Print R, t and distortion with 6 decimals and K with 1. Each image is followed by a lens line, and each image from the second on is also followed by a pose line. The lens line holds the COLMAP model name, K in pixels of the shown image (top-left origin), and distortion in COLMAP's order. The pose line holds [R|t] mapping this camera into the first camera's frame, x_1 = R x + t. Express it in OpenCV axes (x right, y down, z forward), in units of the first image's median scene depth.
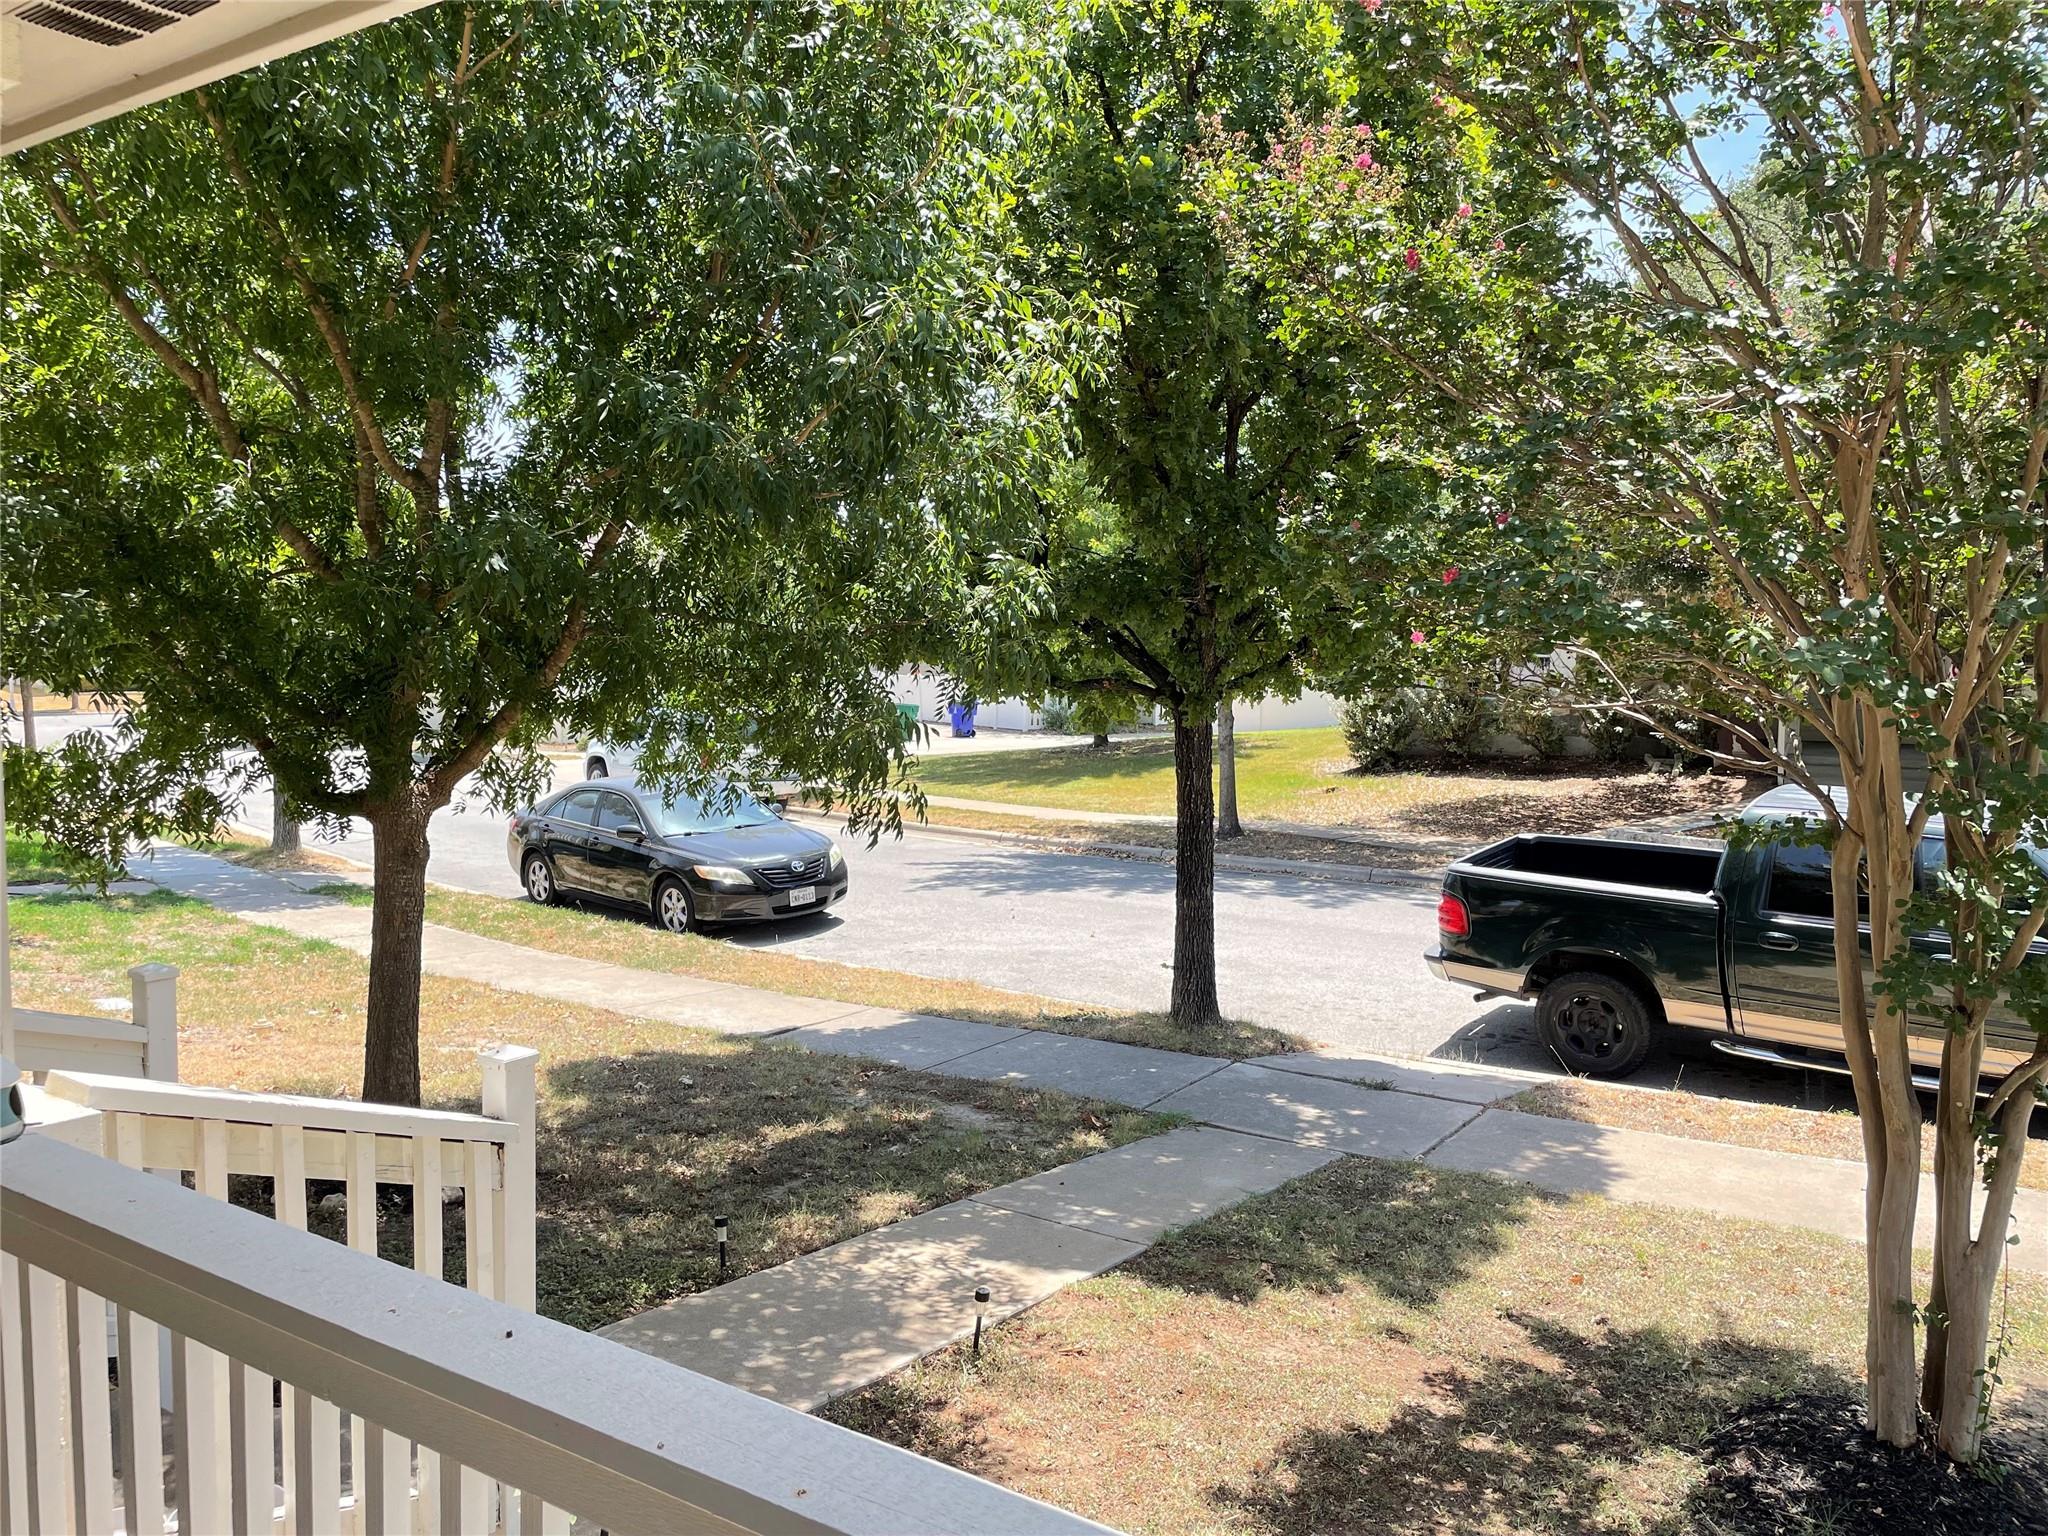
lens RADIAL K [[1548.8, 0, 1032.3], [0, 1548.8, 763.8], [0, 0, 1]] dist [0.081980, -0.092055]
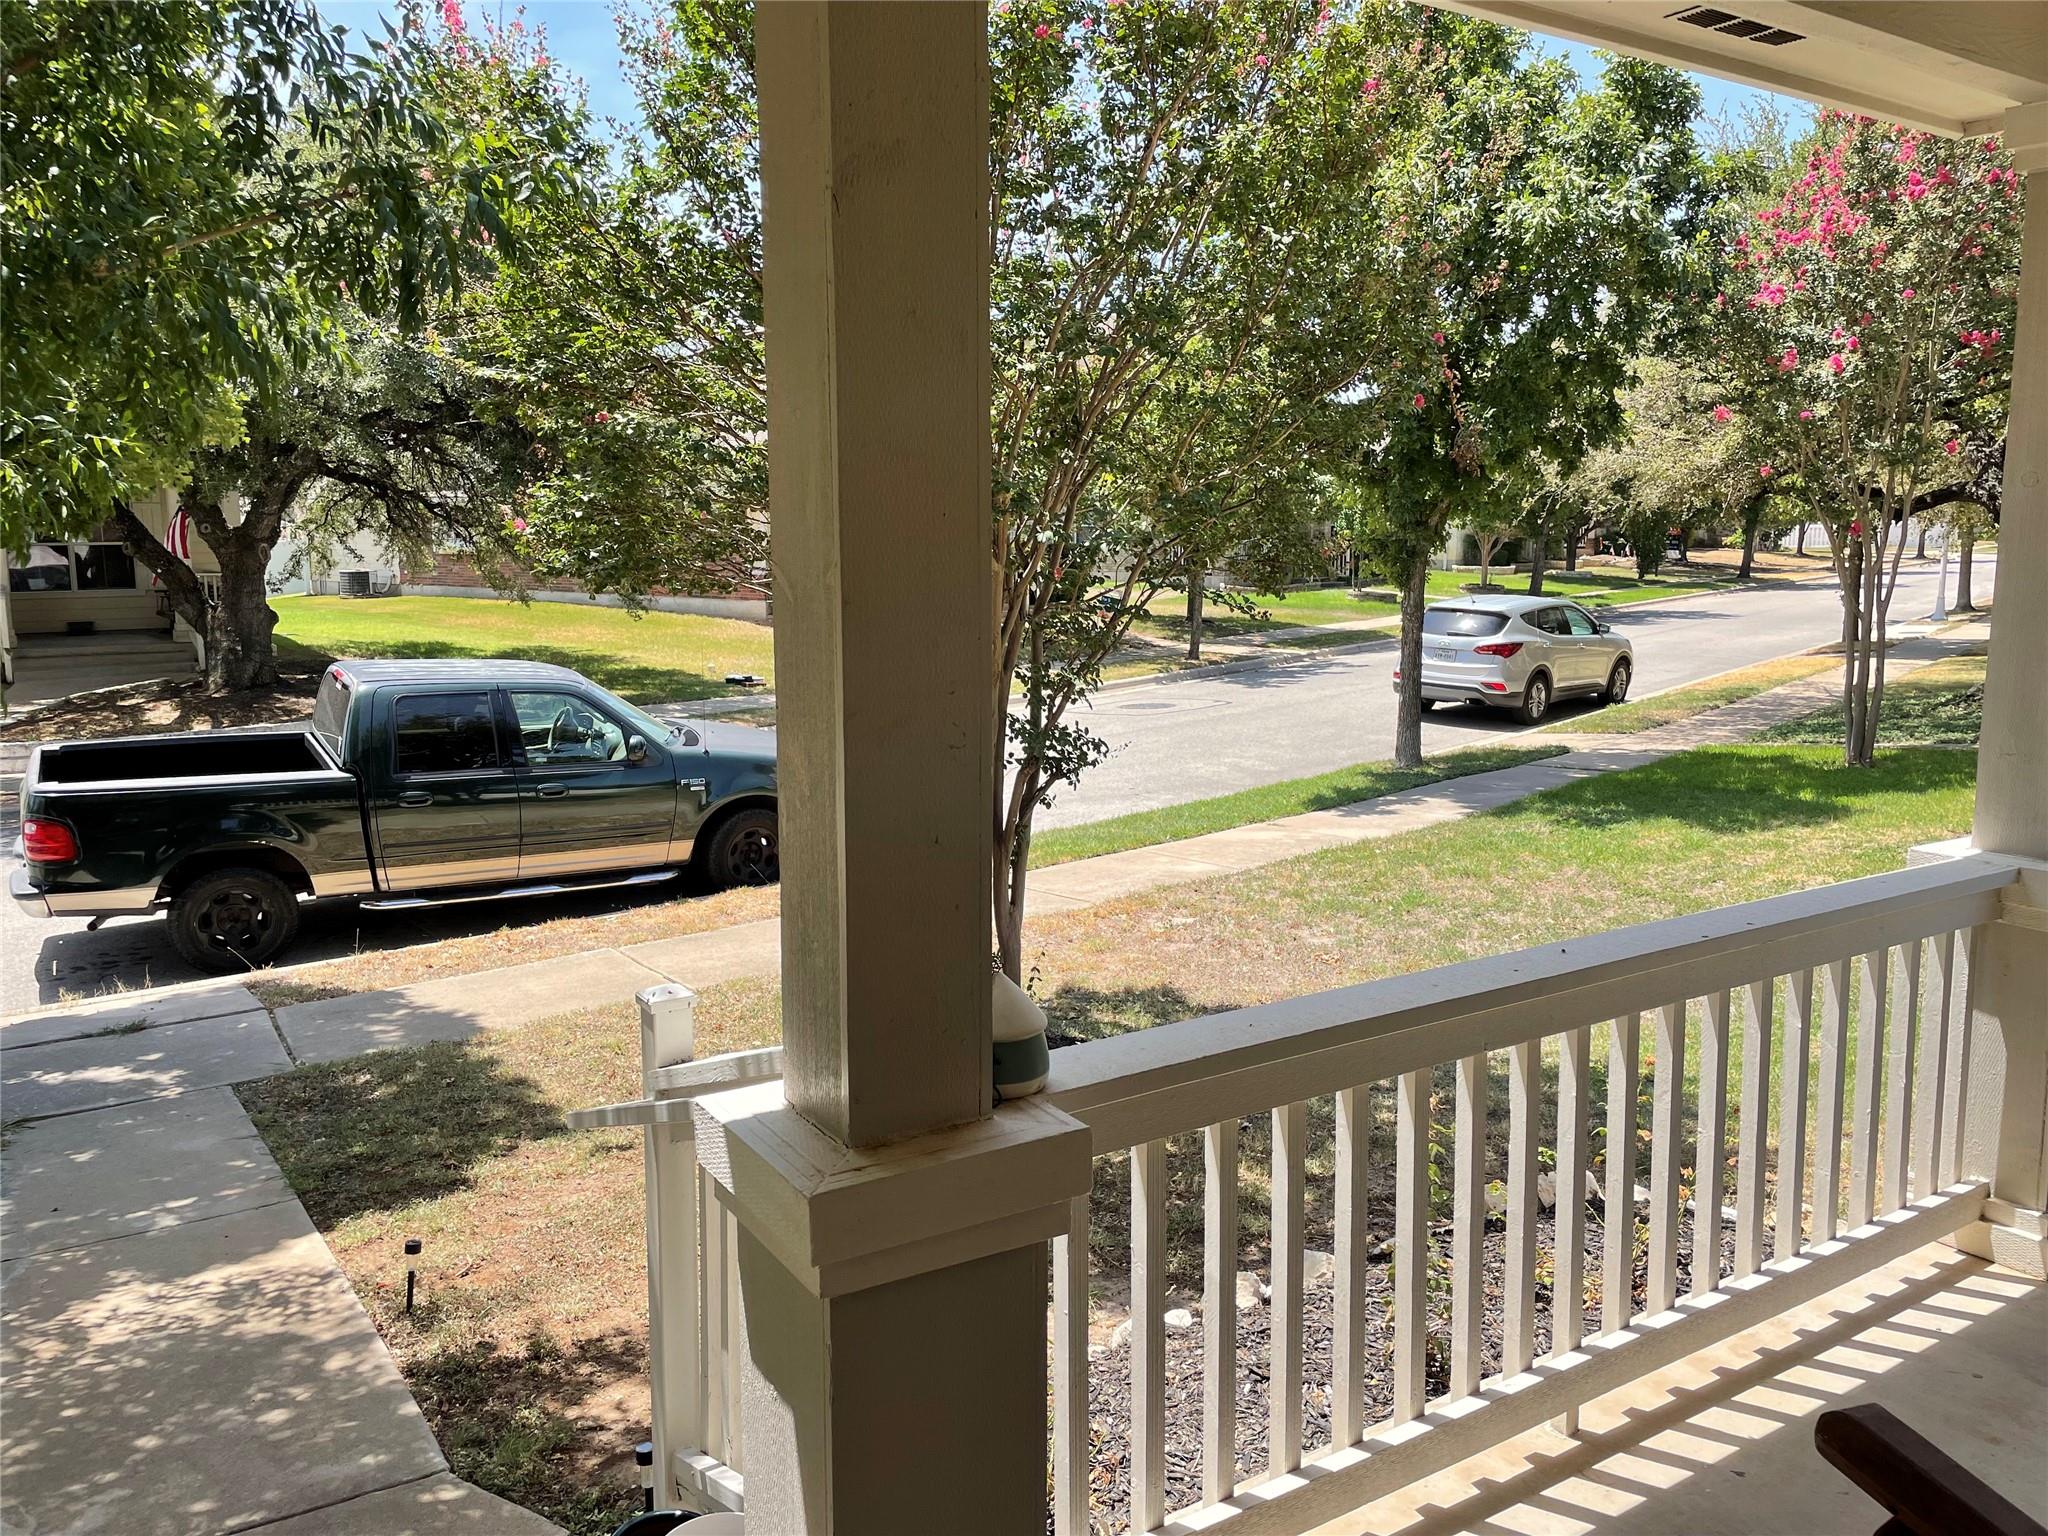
lens RADIAL K [[1548.8, 0, 1032.9], [0, 1548.8, 763.6], [0, 0, 1]] dist [0.081980, -0.092055]
pose [[0.396419, -0.145167, 0.906520, -0.498726], [0.077060, 0.989196, 0.124708, -0.025242], [-0.914830, 0.020420, 0.403323, 0.197936]]
